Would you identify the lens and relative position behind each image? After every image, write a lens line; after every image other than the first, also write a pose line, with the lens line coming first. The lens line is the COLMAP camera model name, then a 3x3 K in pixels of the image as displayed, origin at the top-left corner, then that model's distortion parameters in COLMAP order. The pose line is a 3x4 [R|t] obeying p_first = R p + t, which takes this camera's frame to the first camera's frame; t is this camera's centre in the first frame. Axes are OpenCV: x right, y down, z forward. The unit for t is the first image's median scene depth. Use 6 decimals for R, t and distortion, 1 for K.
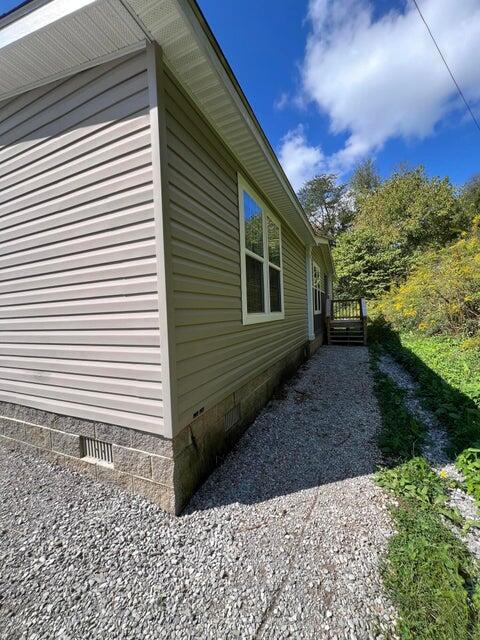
lens RADIAL K [[257.1, 0, 240.0], [0, 257.1, 320.0], [0, 0, 1]] dist [-0.000248, 0.000001]
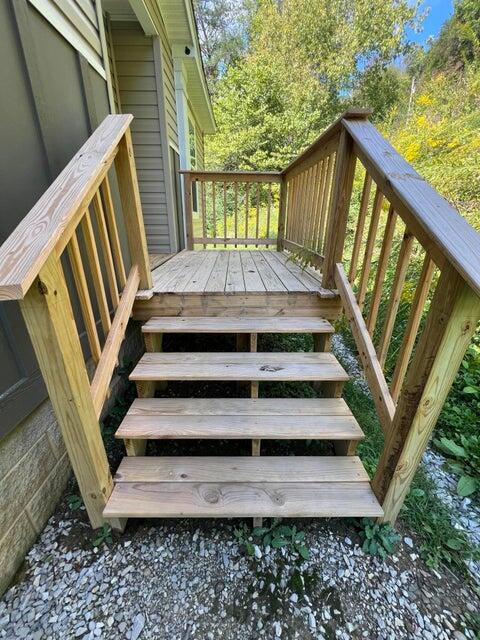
lens RADIAL K [[257.1, 0, 240.0], [0, 257.1, 320.0], [0, 0, 1]] dist [-0.000248, 0.000001]
pose [[0.908795, -0.111756, 0.401998, 0.157752], [-0.033101, 0.941115, 0.336462, -0.015586], [-0.415928, -0.319082, 0.851581, 0.395991]]
